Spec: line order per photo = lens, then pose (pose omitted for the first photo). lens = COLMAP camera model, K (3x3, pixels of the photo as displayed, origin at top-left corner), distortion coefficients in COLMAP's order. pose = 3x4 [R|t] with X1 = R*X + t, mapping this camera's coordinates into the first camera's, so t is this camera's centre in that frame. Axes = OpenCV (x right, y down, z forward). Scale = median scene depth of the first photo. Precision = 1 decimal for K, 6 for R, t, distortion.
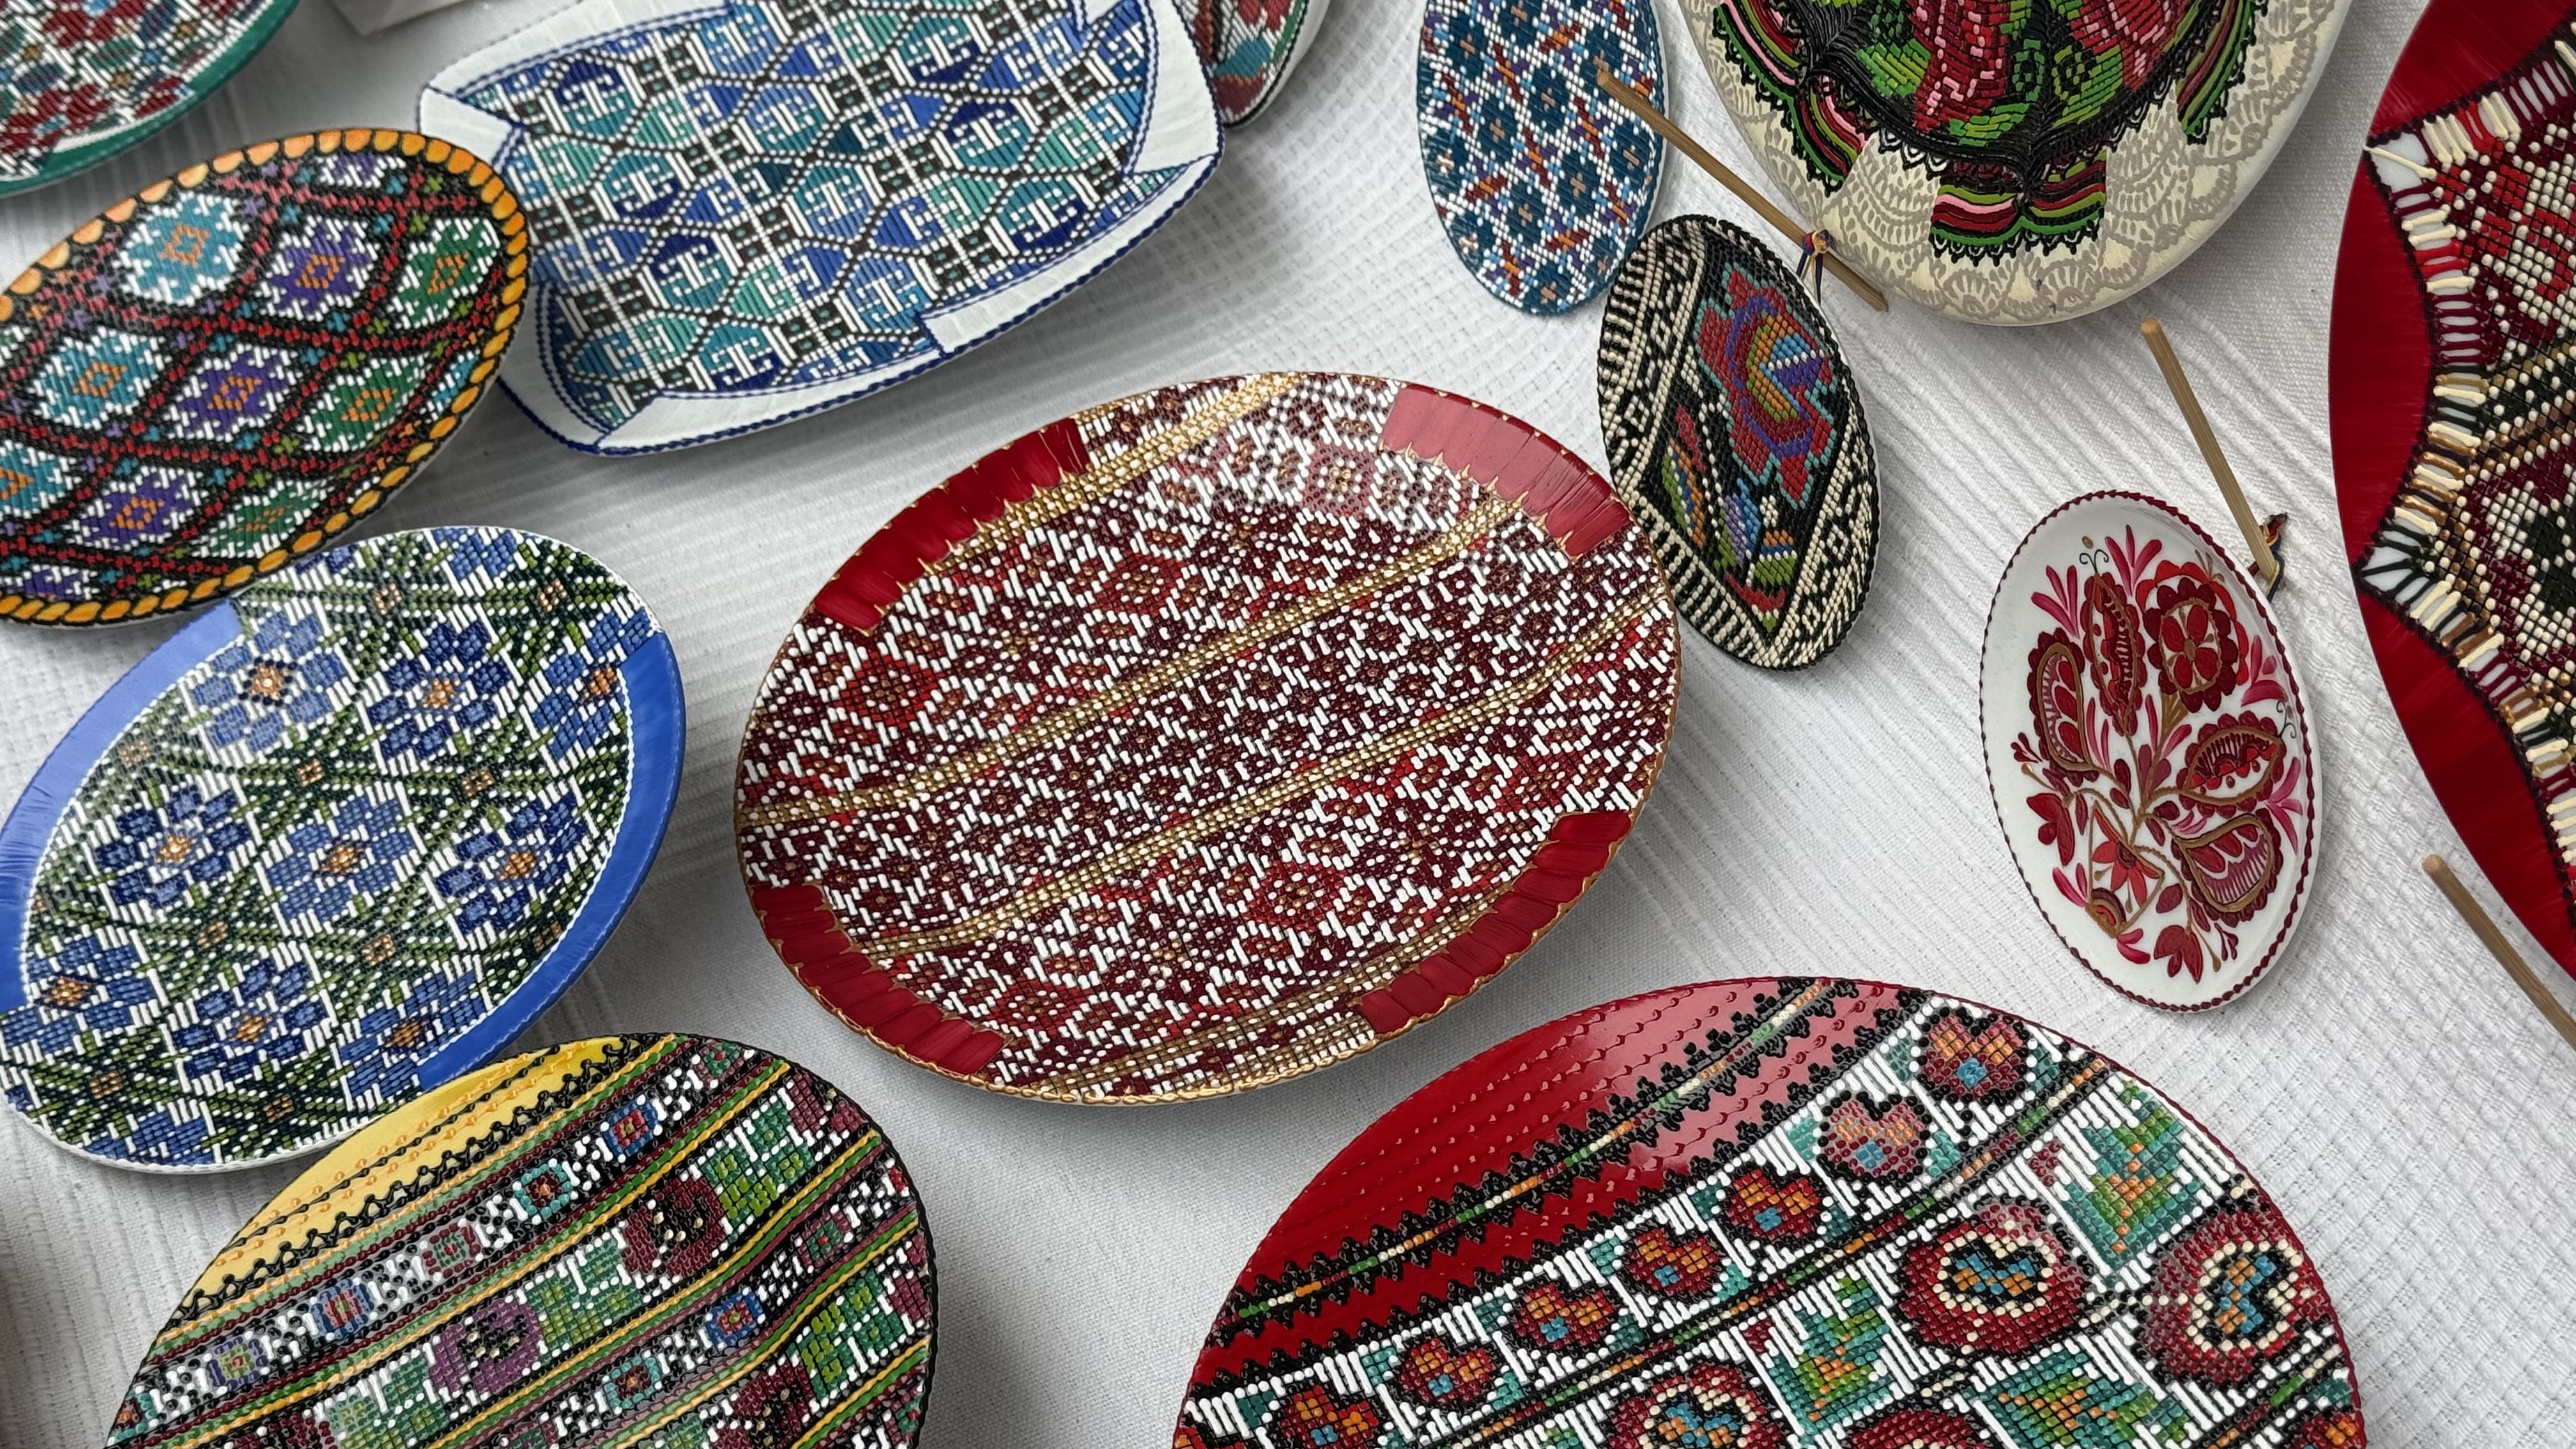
lens RADIAL K [[3621.0, 0, 1316.7], [0, 3621.0, 725.3], [0, 0, 1]] dist [0.170606, -0.243638]
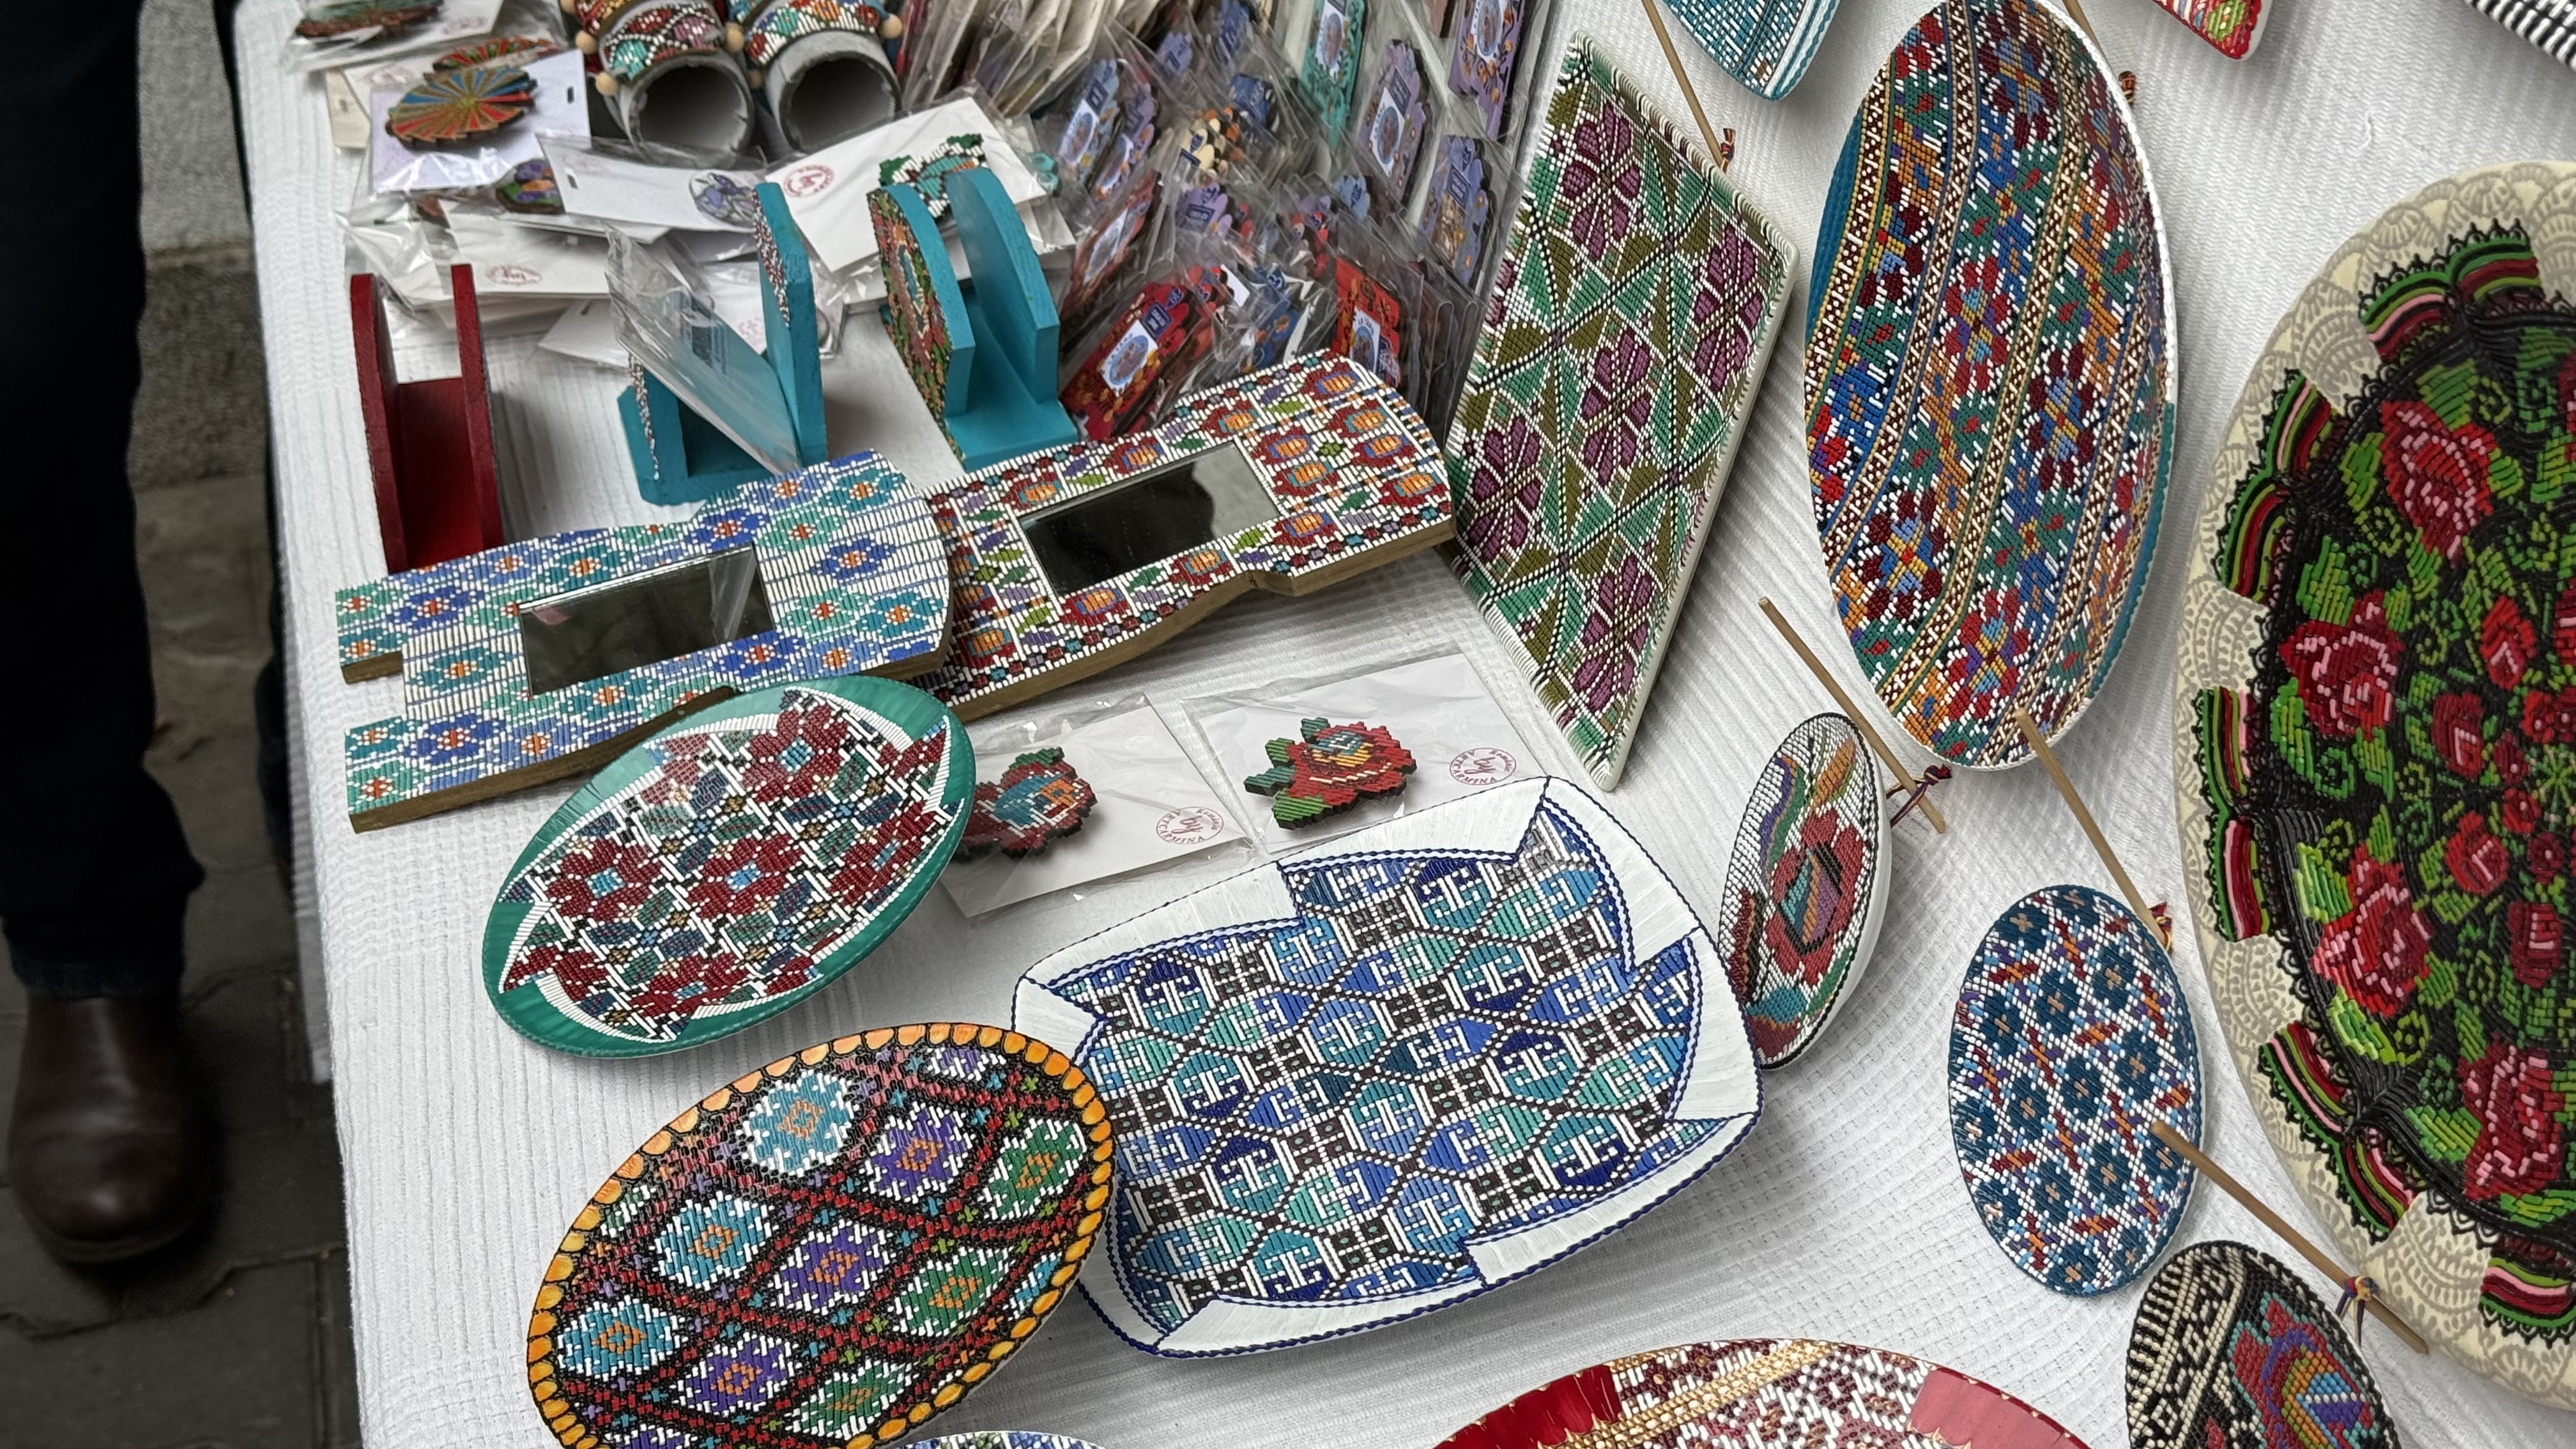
lens RADIAL K [[3615.1, 0, 1307.3], [0, 3615.1, 740.8], [0, 0, 1]] dist [0.159655, -0.140625]
pose [[0.990359, 0.066737, -0.121385, -0.042992], [-0.088273, 0.979375, -0.181748, -0.071491], [0.106752, 0.190711, 0.975824, -0.074881]]
